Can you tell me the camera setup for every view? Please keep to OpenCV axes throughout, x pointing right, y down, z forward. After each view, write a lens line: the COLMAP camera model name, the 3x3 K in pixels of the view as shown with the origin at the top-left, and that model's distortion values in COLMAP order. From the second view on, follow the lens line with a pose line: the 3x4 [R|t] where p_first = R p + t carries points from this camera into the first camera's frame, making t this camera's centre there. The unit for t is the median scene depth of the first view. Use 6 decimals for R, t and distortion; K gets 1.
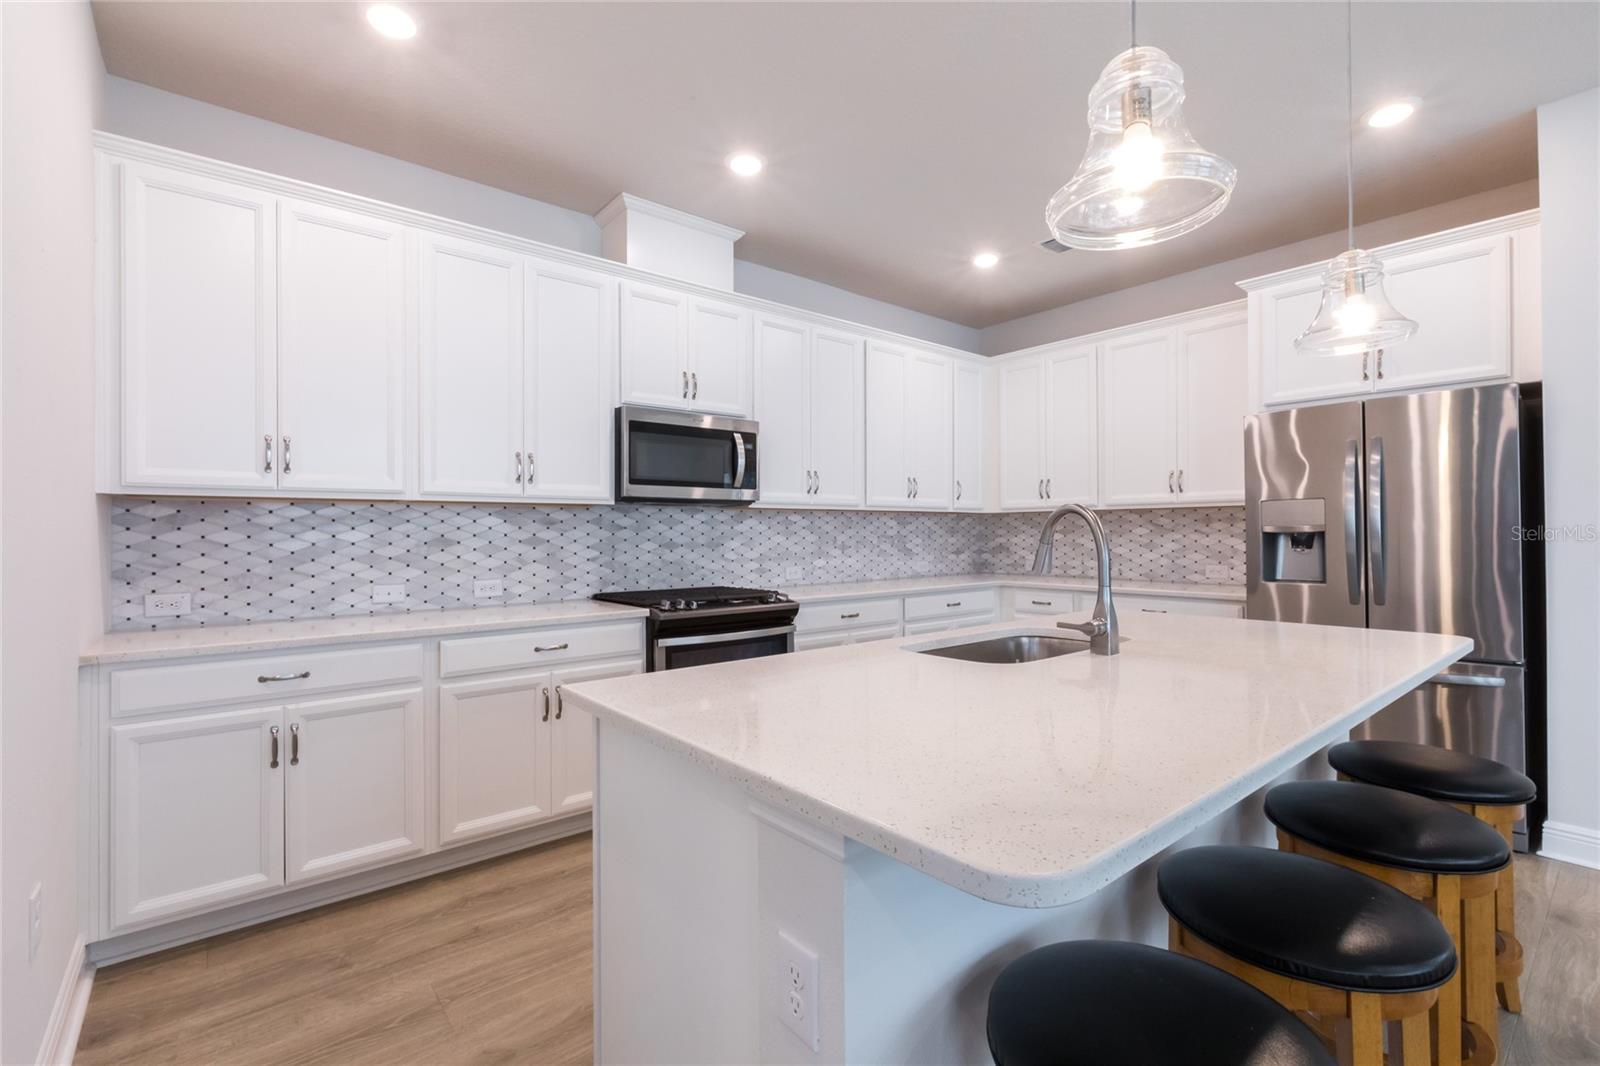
lens RADIAL K [[701.4, 0, 807.1], [0, 701.4, 531.4], [0, 0, 1]] dist [0.000396, 0.000341]
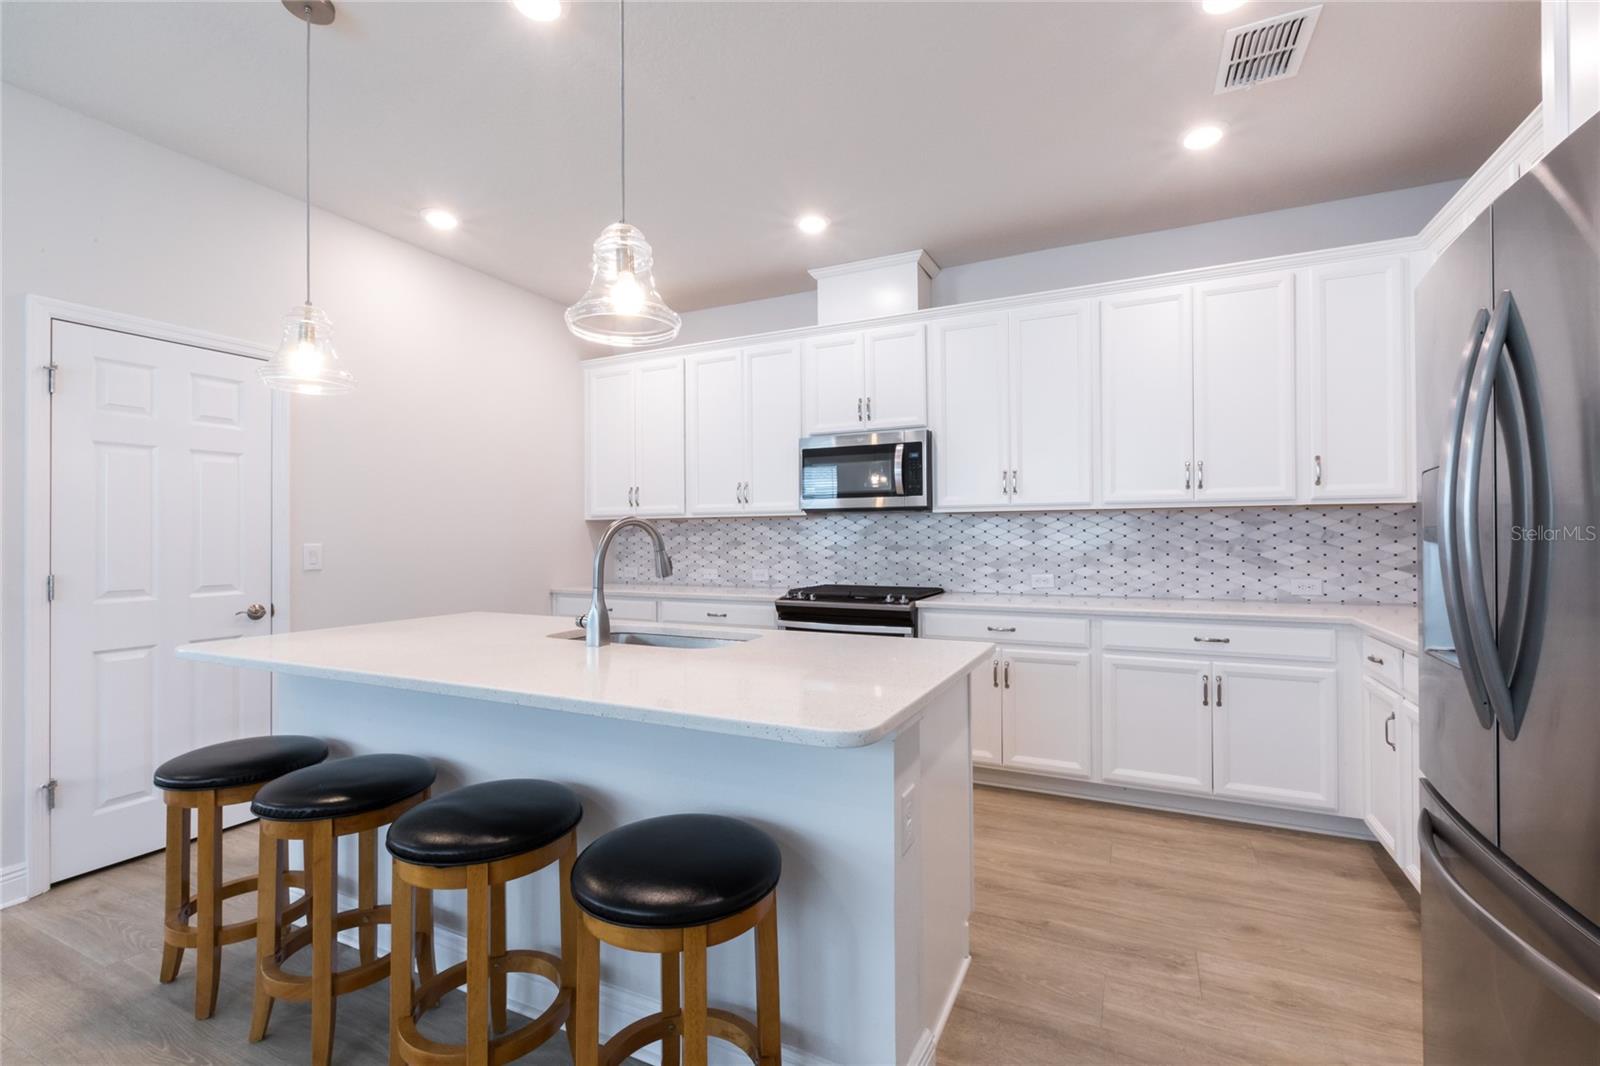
lens RADIAL K [[701.4, 0, 805.3], [0, 701.4, 533.6], [0, 0, 1]] dist [0.000396, 0.000341]
pose [[0.417883, -0.006066, -0.908481, 0.720325], [0.002866, 0.999982, -0.005359, 0.002346], [0.908496, -0.000364, 0.417893, 0.368182]]
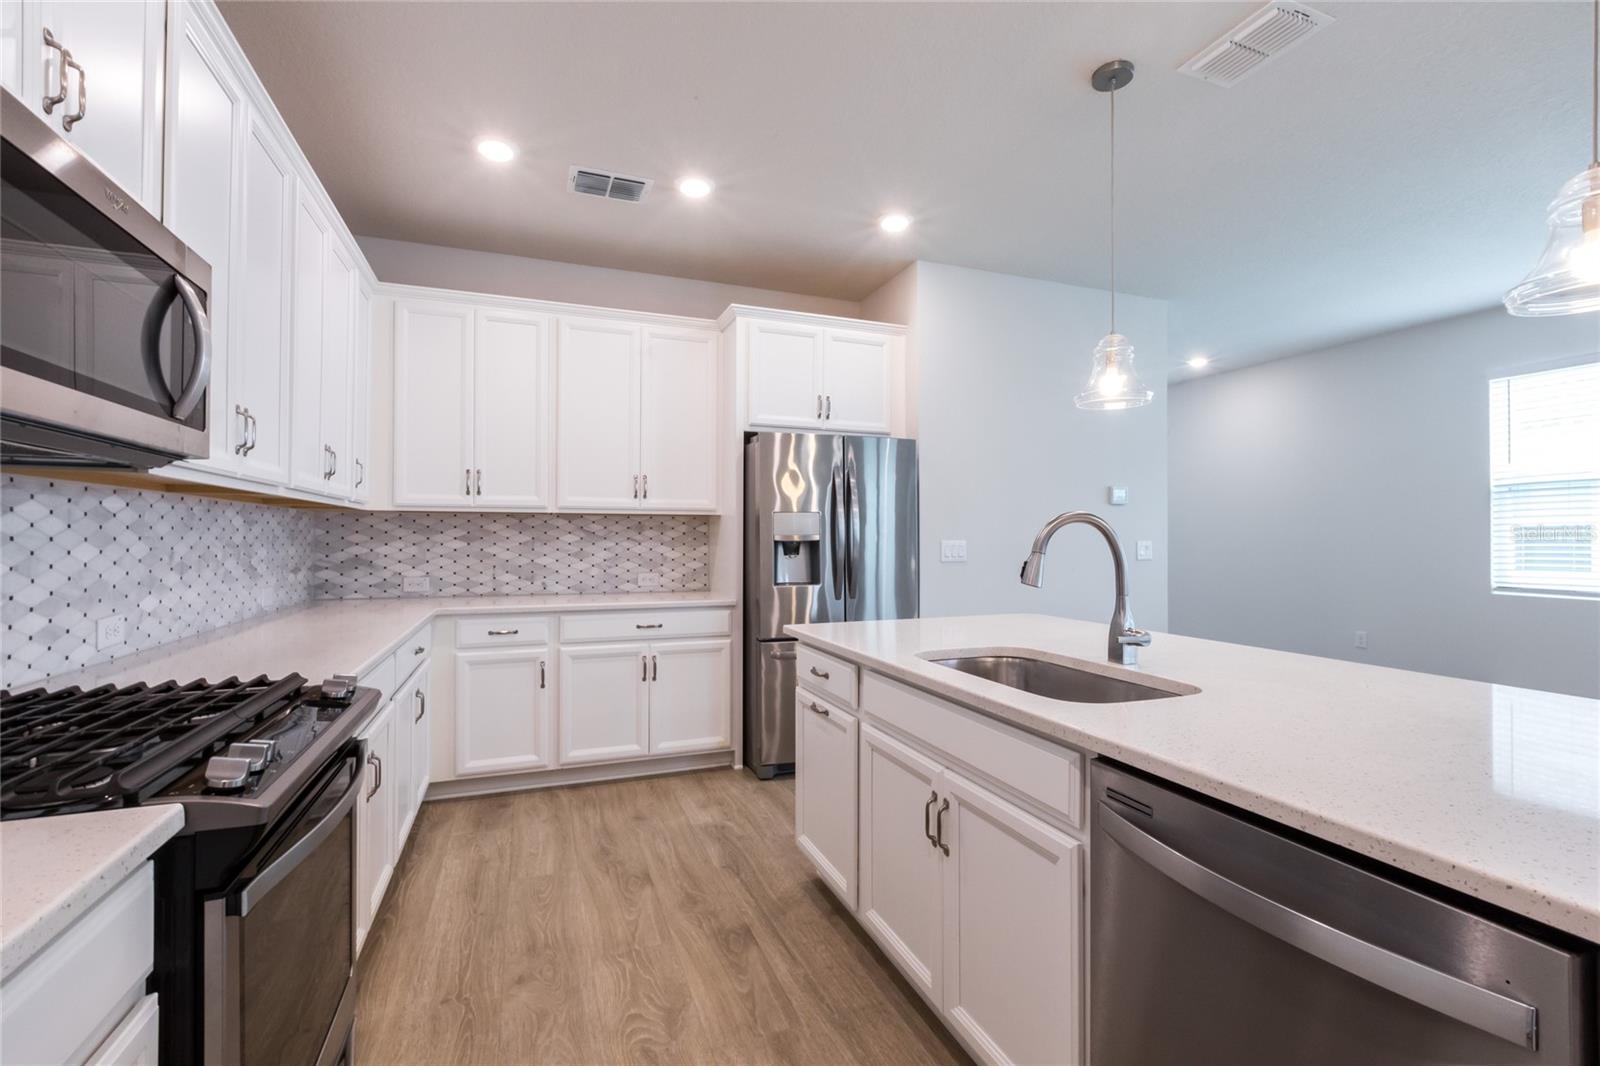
lens RADIAL K [[701.4, 0, 792.8], [0, 701.4, 534.6], [0, 0, 1]] dist [0.000396, 0.000341]
pose [[0.327488, 0.010676, 0.944795, -0.309052], [-0.006022, 0.999939, -0.009212, 0.001331], [-0.944836, -0.002673, 0.327533, 0.496936]]
